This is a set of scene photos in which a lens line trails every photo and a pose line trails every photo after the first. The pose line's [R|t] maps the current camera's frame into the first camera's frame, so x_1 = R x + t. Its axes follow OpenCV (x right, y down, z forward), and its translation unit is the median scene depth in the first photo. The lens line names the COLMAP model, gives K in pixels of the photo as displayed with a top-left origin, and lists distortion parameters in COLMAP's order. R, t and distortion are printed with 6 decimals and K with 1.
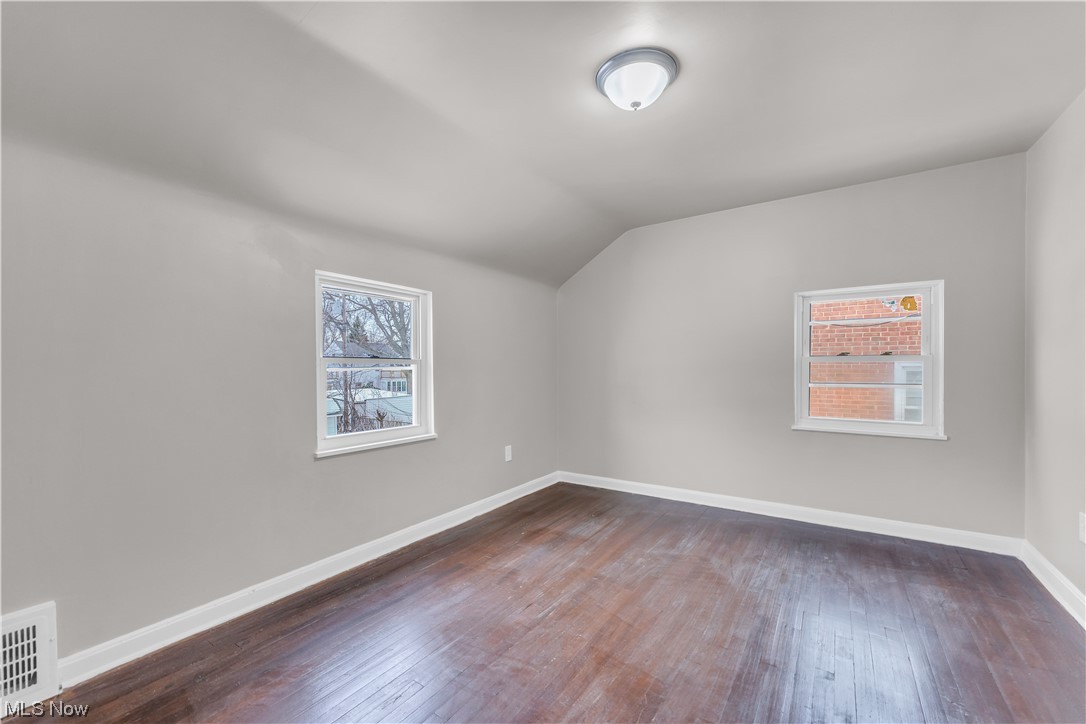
lens RADIAL K [[435.6, 0, 542.6], [0, 435.6, 367.4], [0, 0, 1]] dist [0.005615, -0.002211]
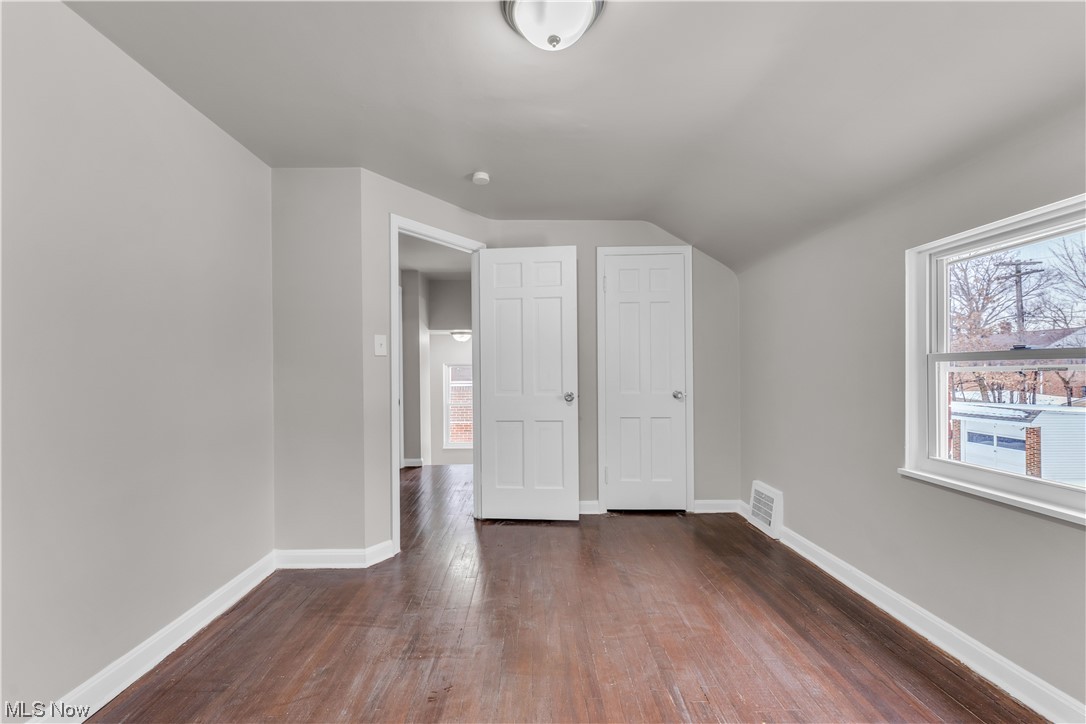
lens RADIAL K [[435.6, 0, 542.4], [0, 435.6, 368.7], [0, 0, 1]] dist [0.005615, -0.002211]
pose [[-0.808414, 0.006146, -0.588582, 0.744296], [0.009640, 0.999950, -0.002799, -0.007868], [0.588535, -0.007936, -0.808433, 1.719996]]
